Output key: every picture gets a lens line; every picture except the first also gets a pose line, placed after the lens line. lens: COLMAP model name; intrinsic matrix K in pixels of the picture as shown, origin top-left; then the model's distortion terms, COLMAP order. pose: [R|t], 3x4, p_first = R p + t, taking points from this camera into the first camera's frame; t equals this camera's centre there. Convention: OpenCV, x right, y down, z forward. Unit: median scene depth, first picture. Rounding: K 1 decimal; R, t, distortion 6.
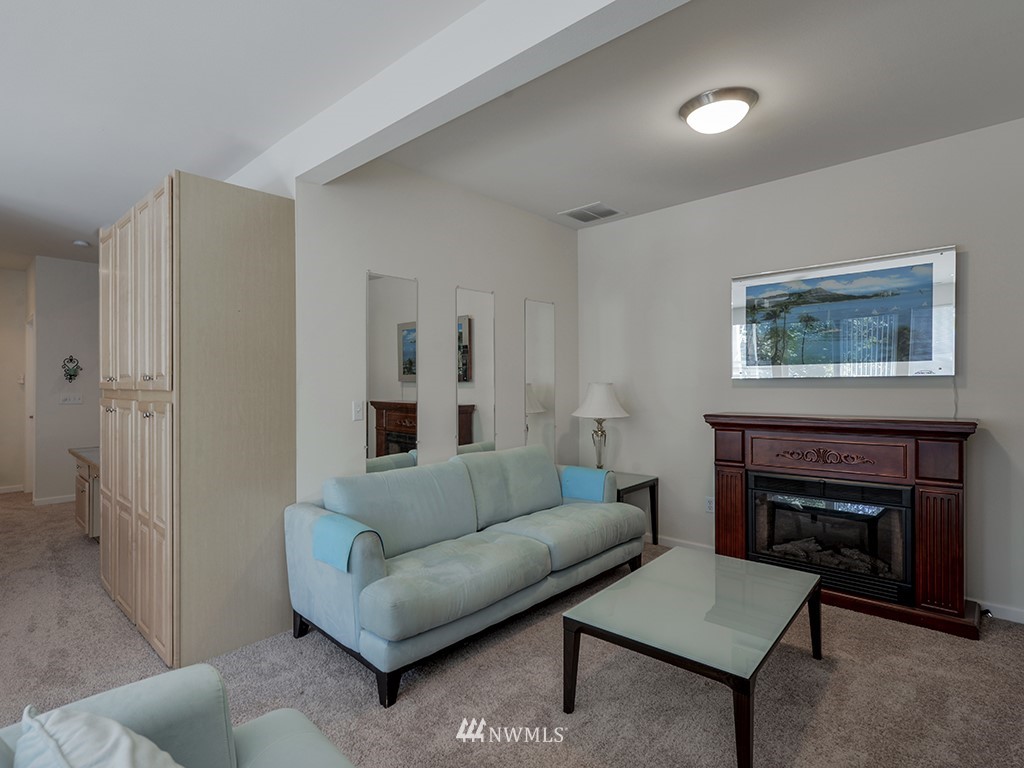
lens RADIAL K [[527.7, 0, 508.4], [0, 527.7, 373.4], [0, 0, 1]] dist [0.000009, 0.000081]
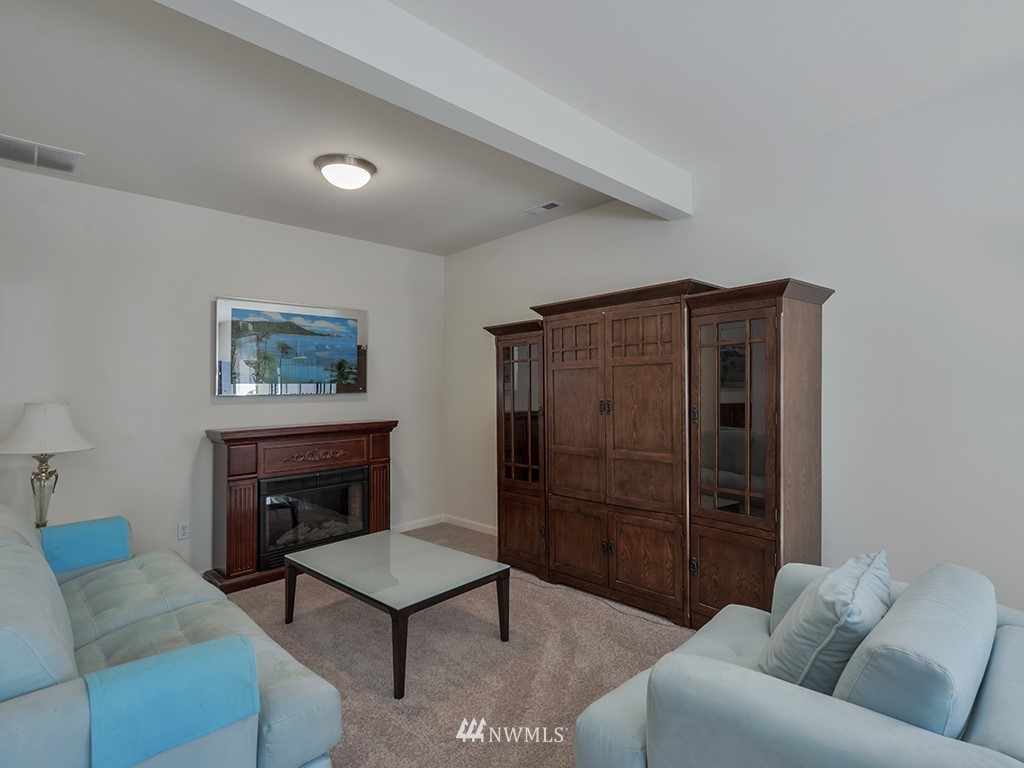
lens RADIAL K [[498.9, 0, 520.1], [0, 498.9, 387.4], [0, 0, 1]] dist [0.001482, -0.000150]
pose [[0.040124, 0.012299, 0.999119, -0.544110], [-0.002410, 0.999923, -0.012213, 0.004567], [-0.999192, -0.001918, 0.040151, 0.409366]]
